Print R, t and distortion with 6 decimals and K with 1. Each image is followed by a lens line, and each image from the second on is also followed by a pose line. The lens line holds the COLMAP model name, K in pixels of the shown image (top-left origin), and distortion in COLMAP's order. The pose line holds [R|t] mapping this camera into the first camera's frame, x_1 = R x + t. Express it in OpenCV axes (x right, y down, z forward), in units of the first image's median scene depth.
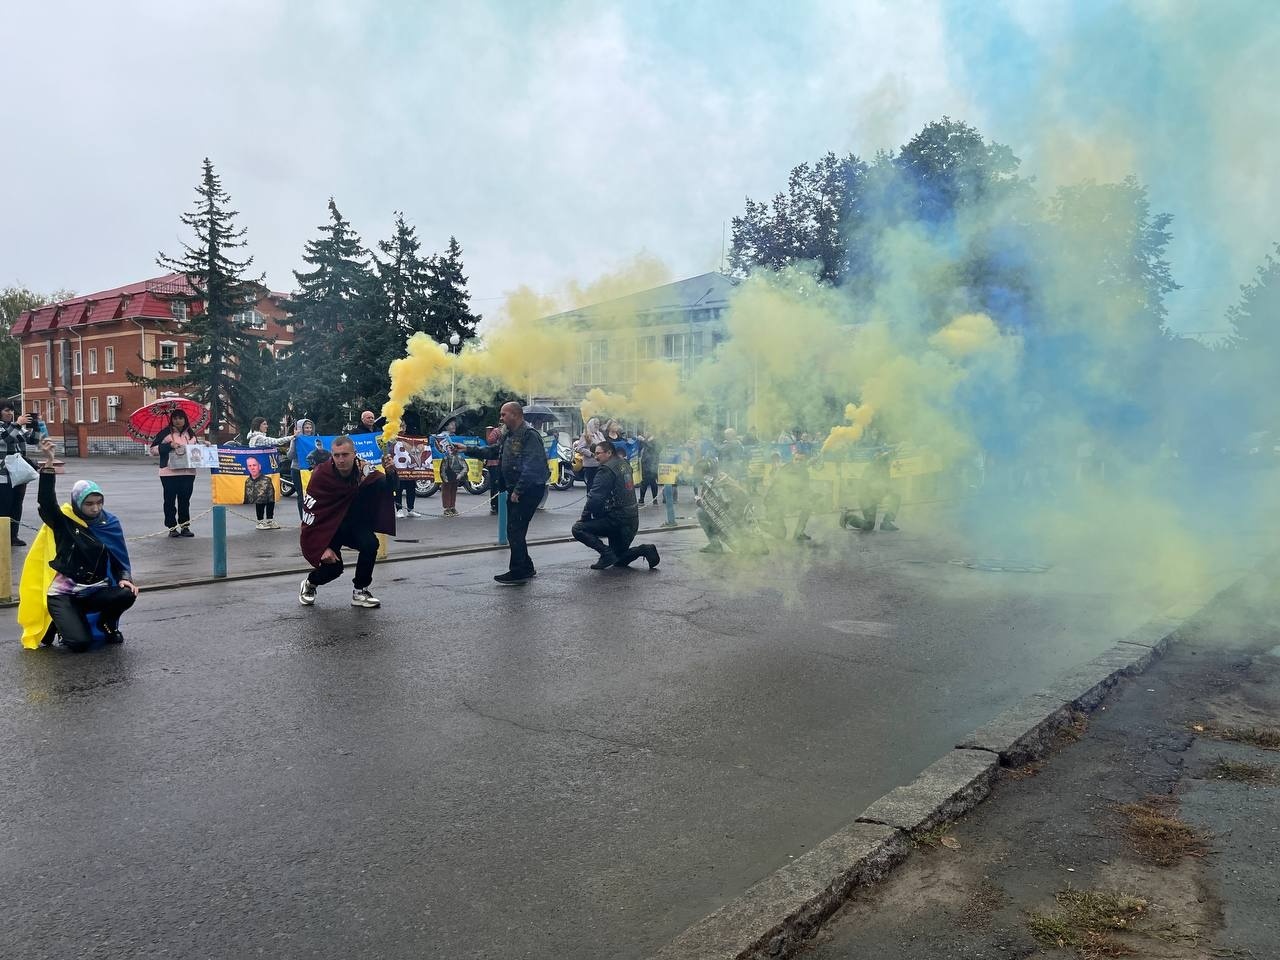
lens RADIAL K [[969.3, 0, 642.2], [0, 969.3, 489.4], [0, 0, 1]] dist [0.035008, -0.027183]
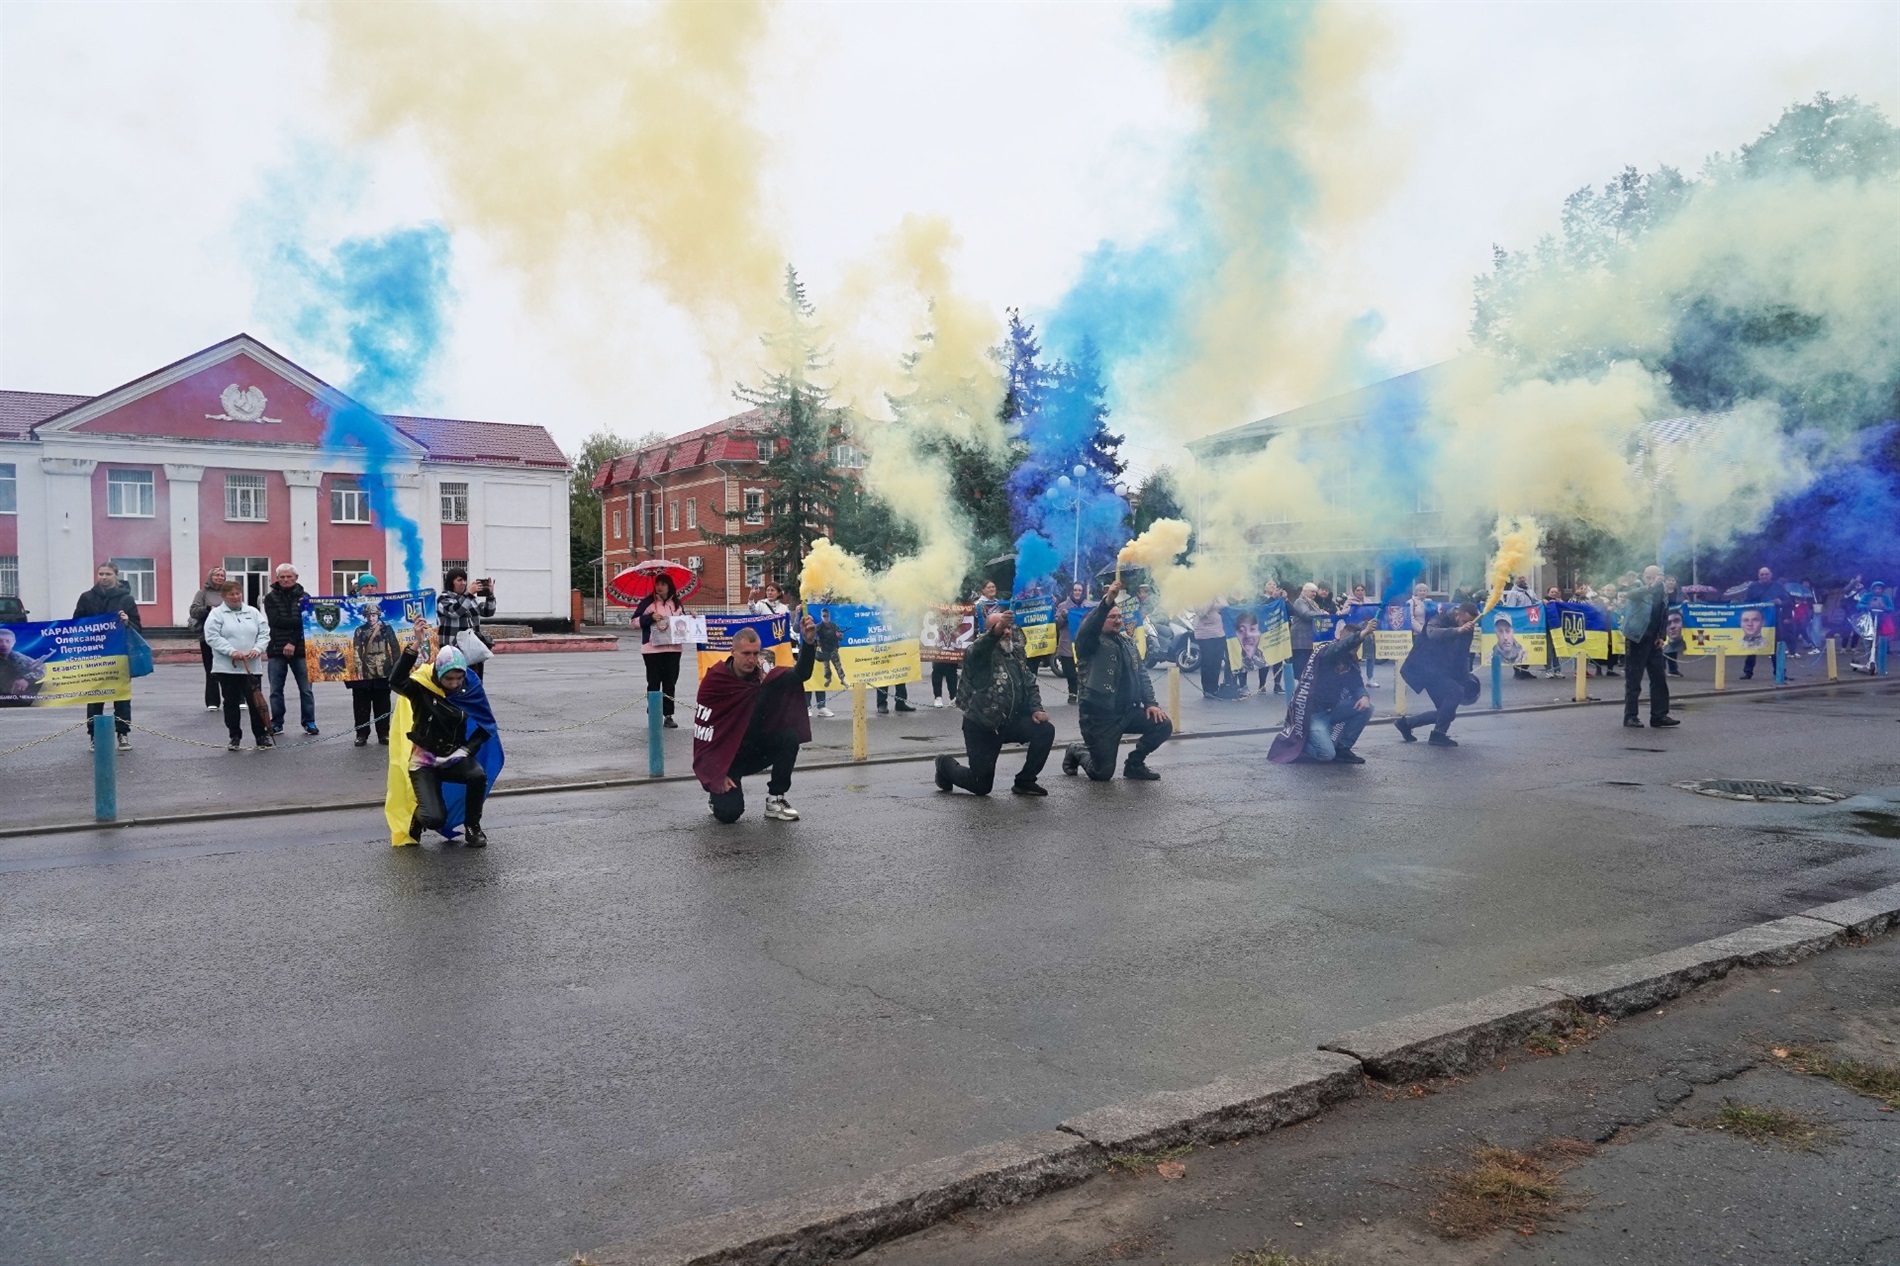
lens RADIAL K [[1323.2, 0, 955.0], [0, 1323.2, 640.5], [0, 0, 1]] dist [-0.019223, 0.014070]
pose [[0.948371, -0.005091, -0.317121, 0.275078], [-0.001696, 0.999775, -0.021121, -0.004660], [0.317157, 0.020569, 0.948150, 0.010885]]
